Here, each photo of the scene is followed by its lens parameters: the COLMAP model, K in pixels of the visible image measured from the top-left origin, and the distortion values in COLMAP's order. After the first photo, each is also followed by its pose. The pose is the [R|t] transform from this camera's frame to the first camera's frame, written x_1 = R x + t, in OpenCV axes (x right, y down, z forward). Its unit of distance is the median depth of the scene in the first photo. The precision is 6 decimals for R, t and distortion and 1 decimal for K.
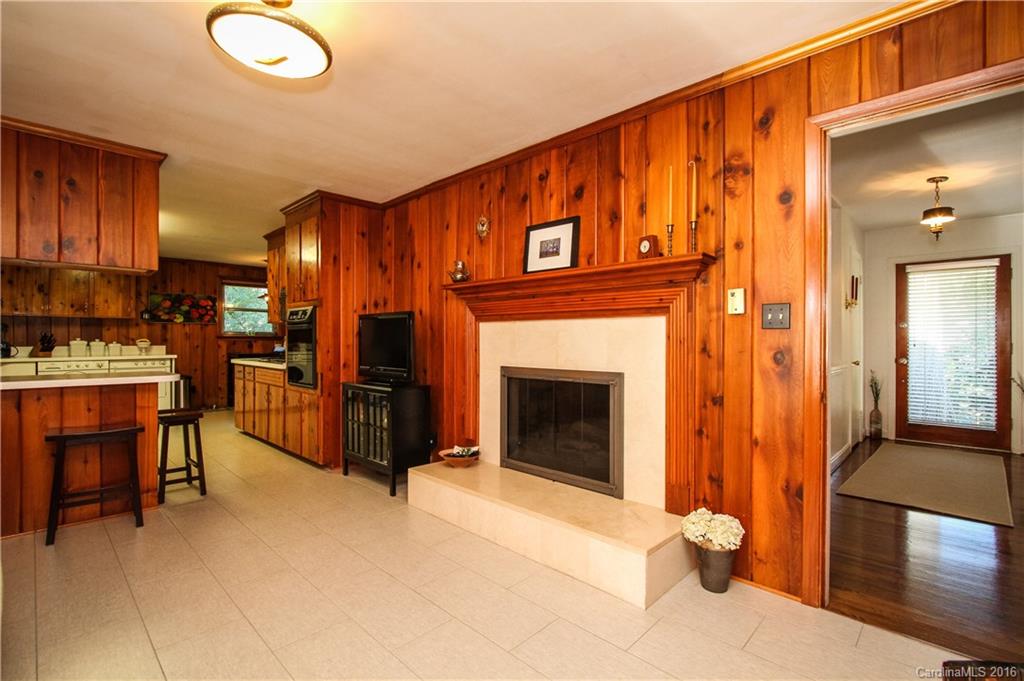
lens RADIAL K [[469.4, 0, 505.4], [0, 469.4, 340.3], [0, 0, 1]] dist [-0.011174, 0.000526]
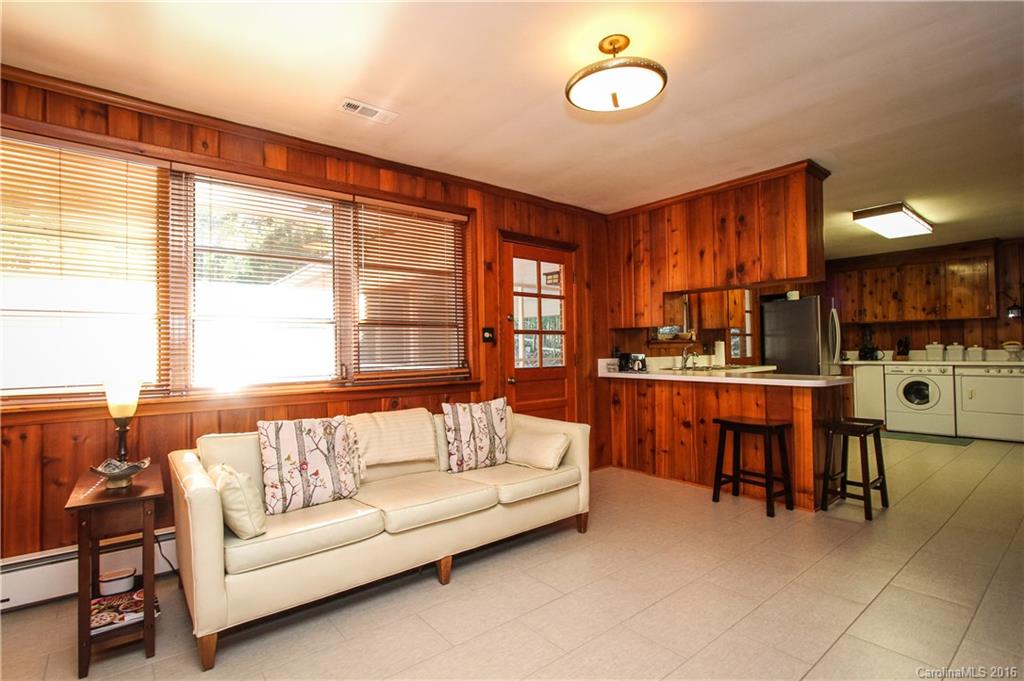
lens RADIAL K [[489.9, 0, 503.9], [0, 489.9, 339.8], [0, 0, 1]] dist [-0.005886, -0.001634]
pose [[-0.112583, -0.019514, -0.993451, 0.190533], [0.013173, 0.999690, -0.021129, 0.000833], [0.993555, -0.015465, -0.112291, 0.229169]]
